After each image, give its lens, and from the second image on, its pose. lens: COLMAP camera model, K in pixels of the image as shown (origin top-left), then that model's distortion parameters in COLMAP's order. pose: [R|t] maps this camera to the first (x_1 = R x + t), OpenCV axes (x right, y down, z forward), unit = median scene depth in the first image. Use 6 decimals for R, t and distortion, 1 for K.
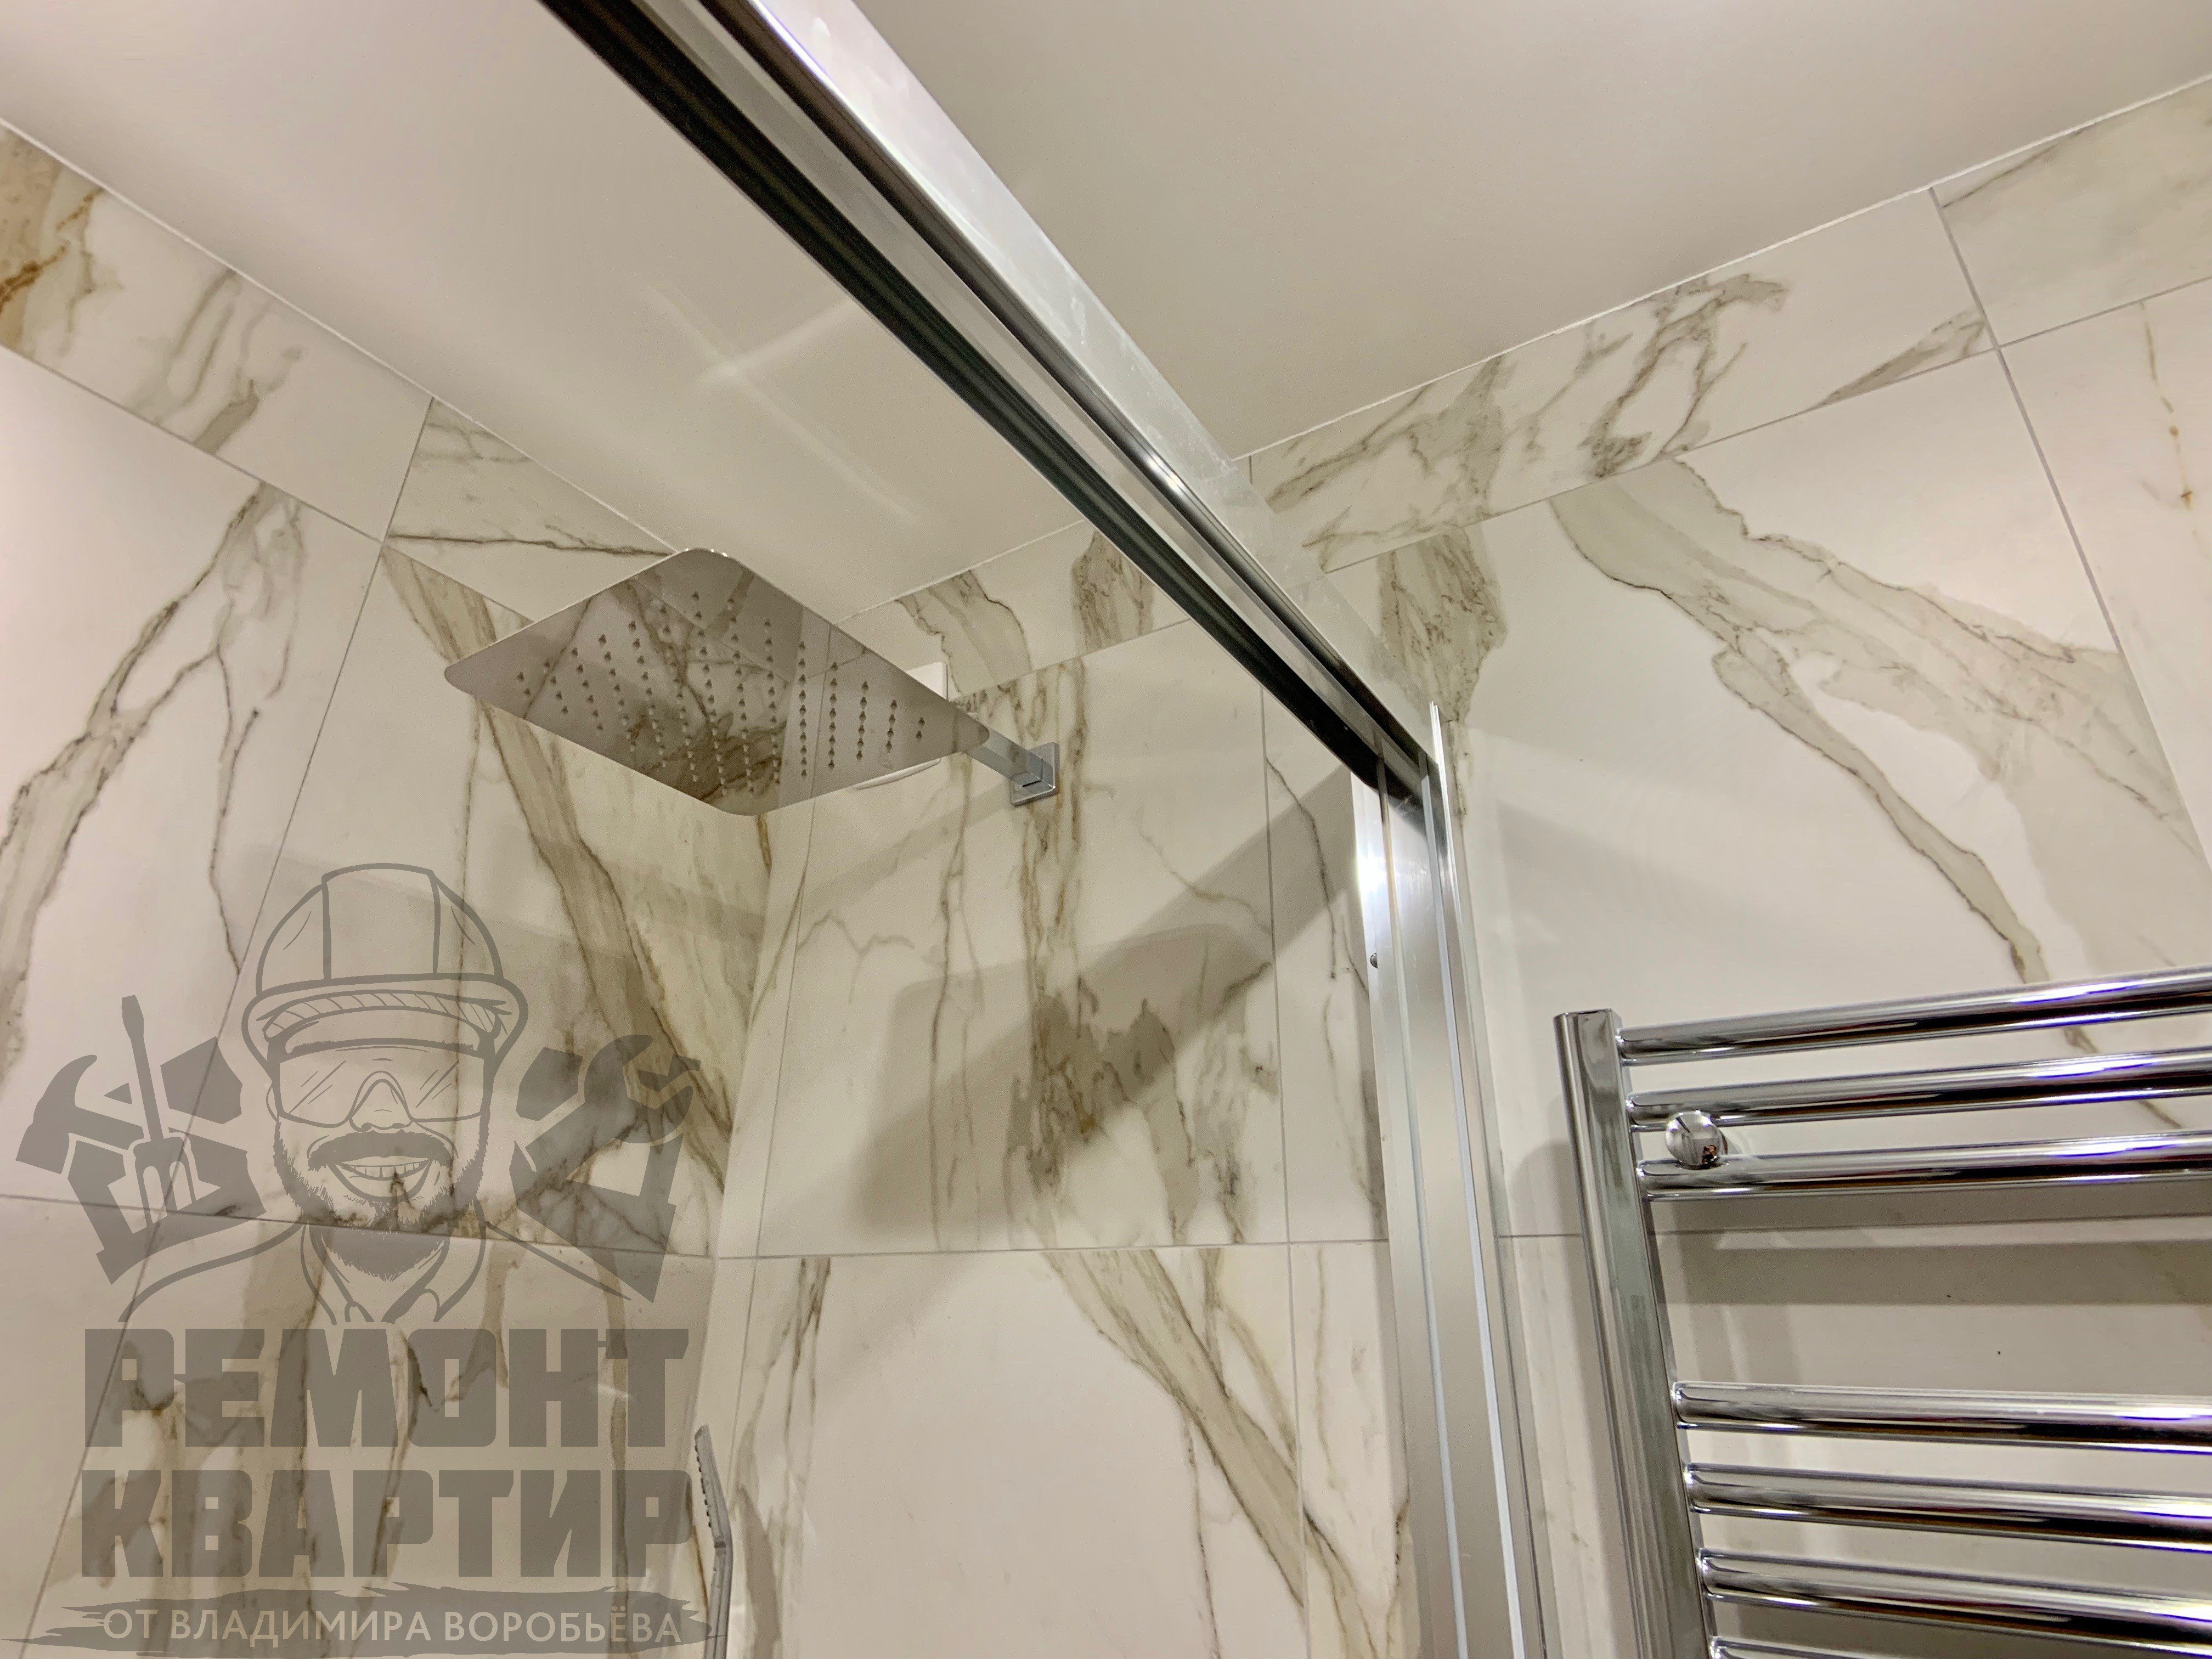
lens RADIAL K [[1173.8, 0, 1088.1], [0, 1173.8, 799.7], [0, 0, 1]] dist [-0.001998, -0.009562]
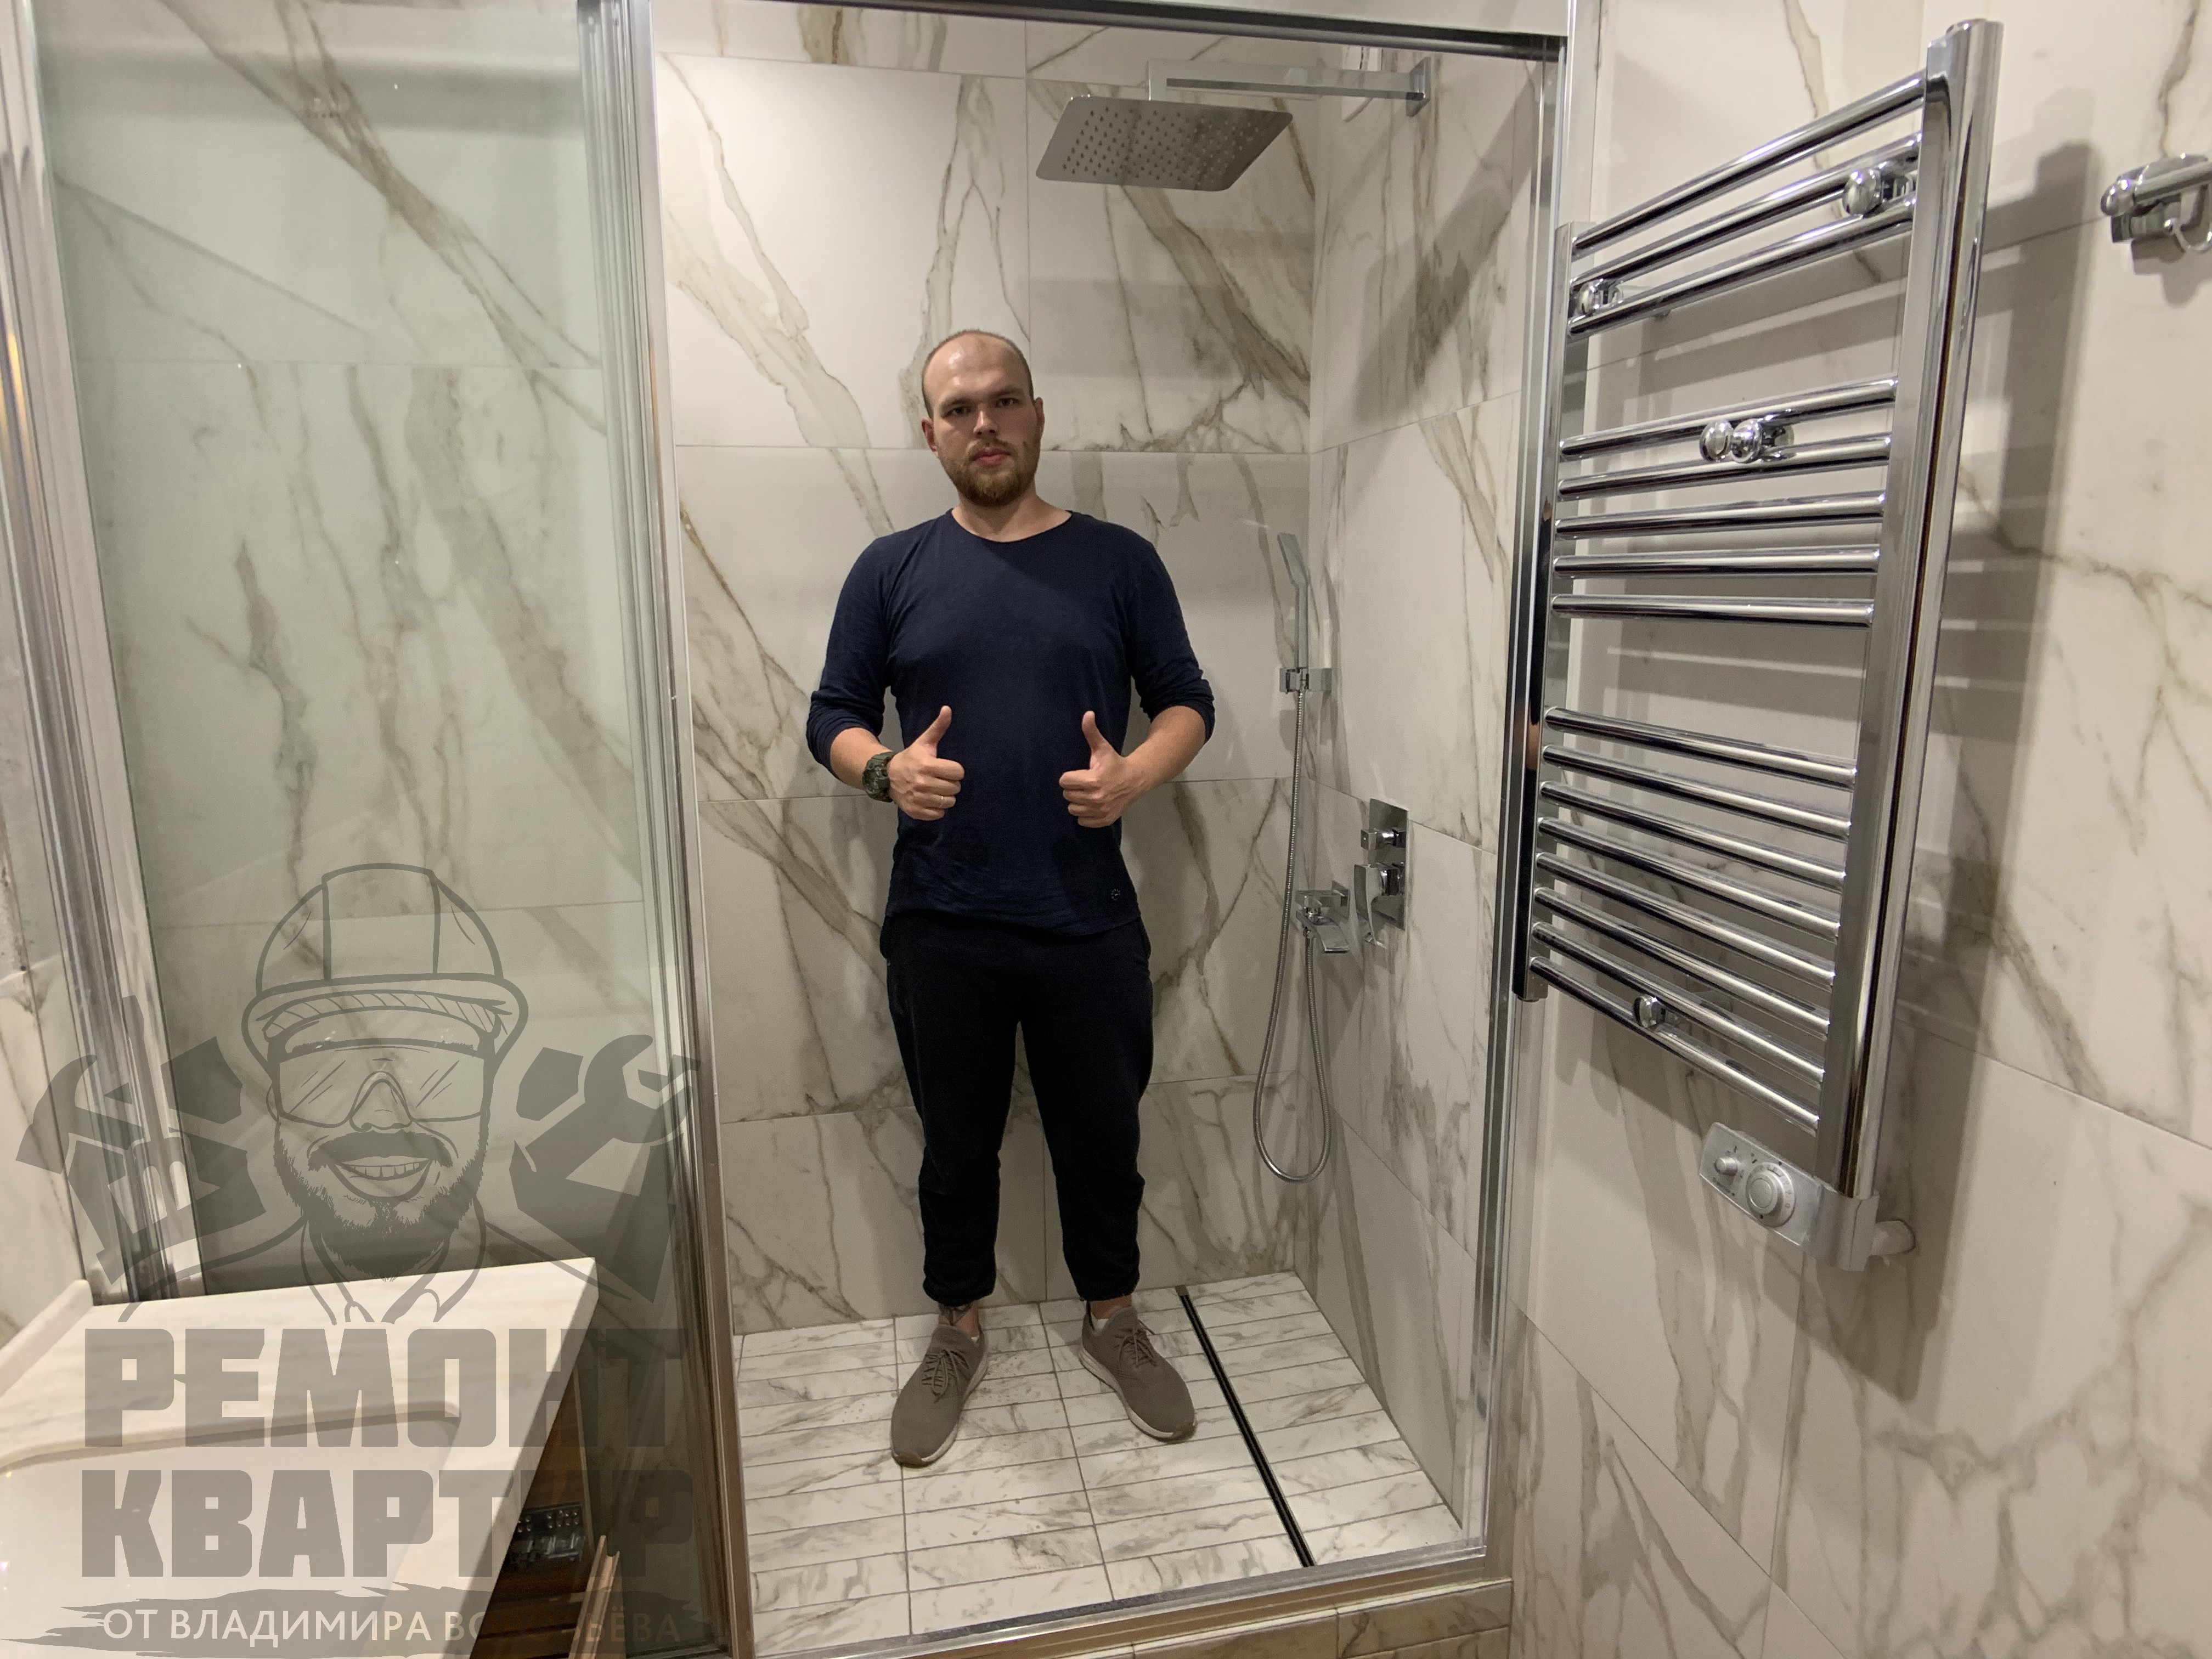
lens RADIAL K [[1173.8, 0, 1089.8], [0, 1173.8, 790.2], [0, 0, 1]] dist [-0.001998, -0.009562]
pose [[0.705058, 0.093674, -0.702936, 0.847280], [0.316901, 0.845139, 0.430482, -0.044373], [0.634403, -0.526275, 0.566186, -0.526858]]
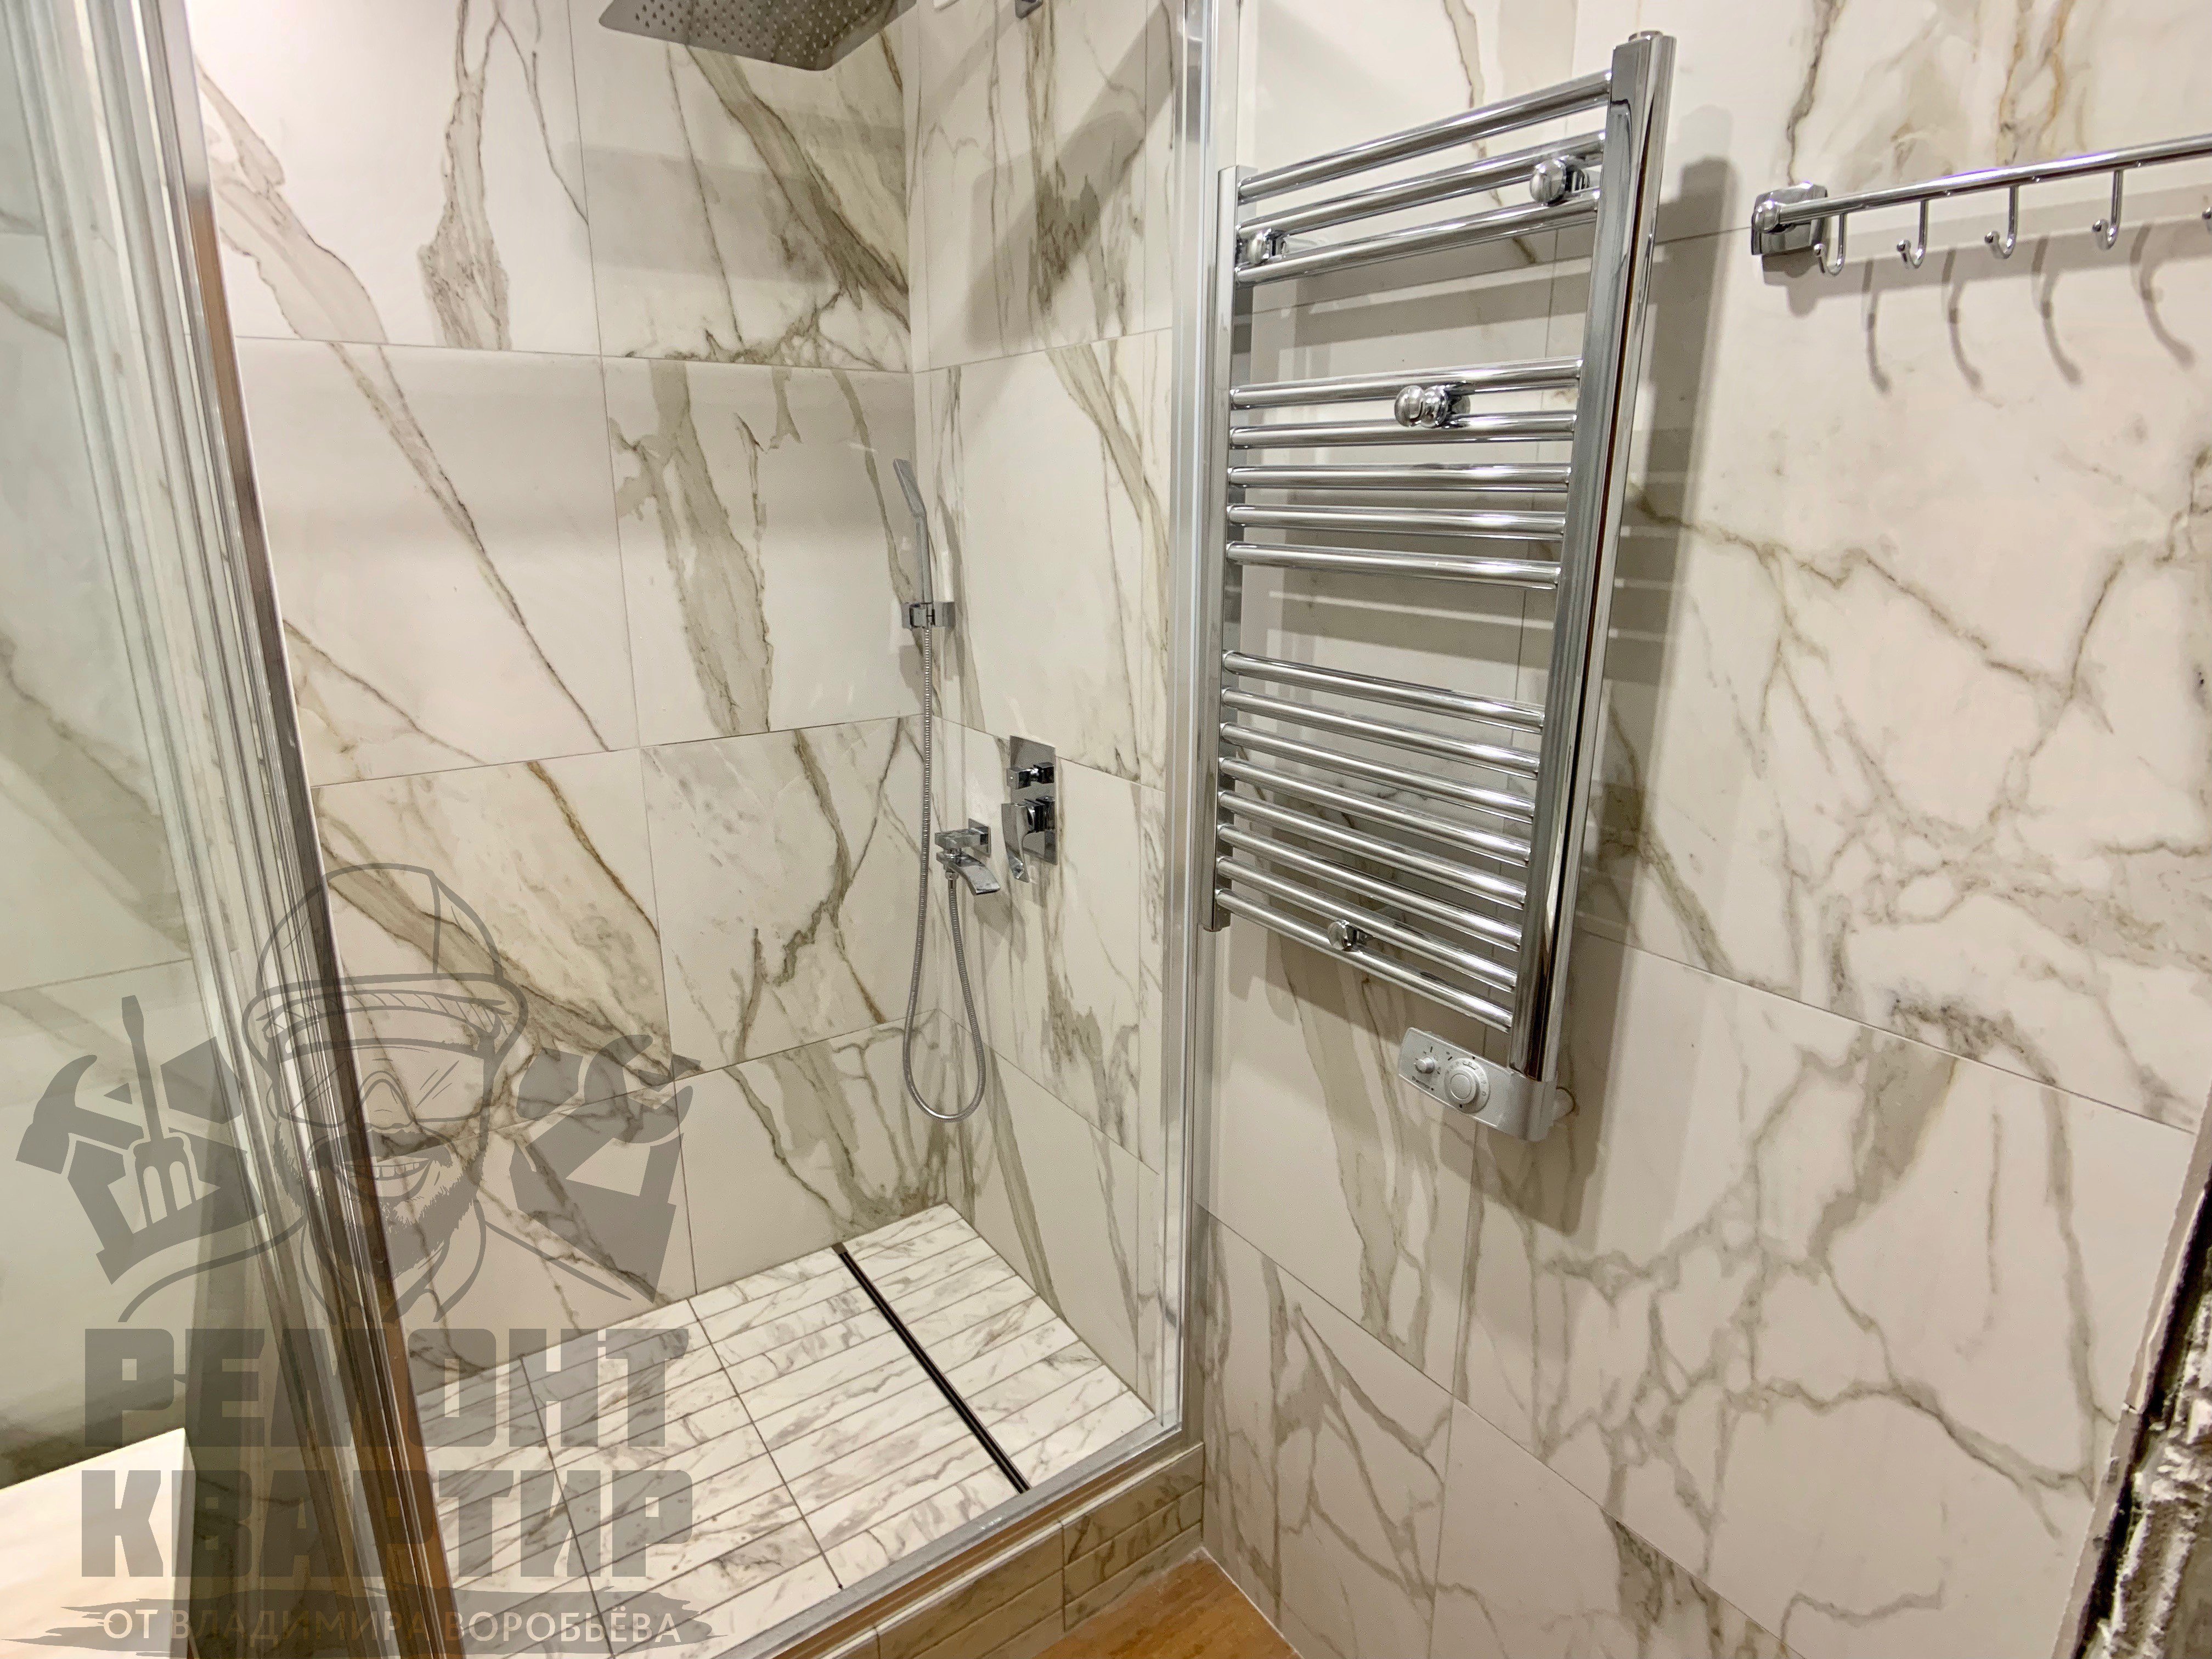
lens RADIAL K [[1173.8, 0, 1091.6], [0, 1173.8, 796.3], [0, 0, 1]] dist [-0.001998, -0.009562]
pose [[0.929304, 0.073440, -0.361940, 0.648931], [0.171972, 0.781245, 0.600068, -0.102179], [0.326833, -0.619889, 0.713385, -0.532002]]
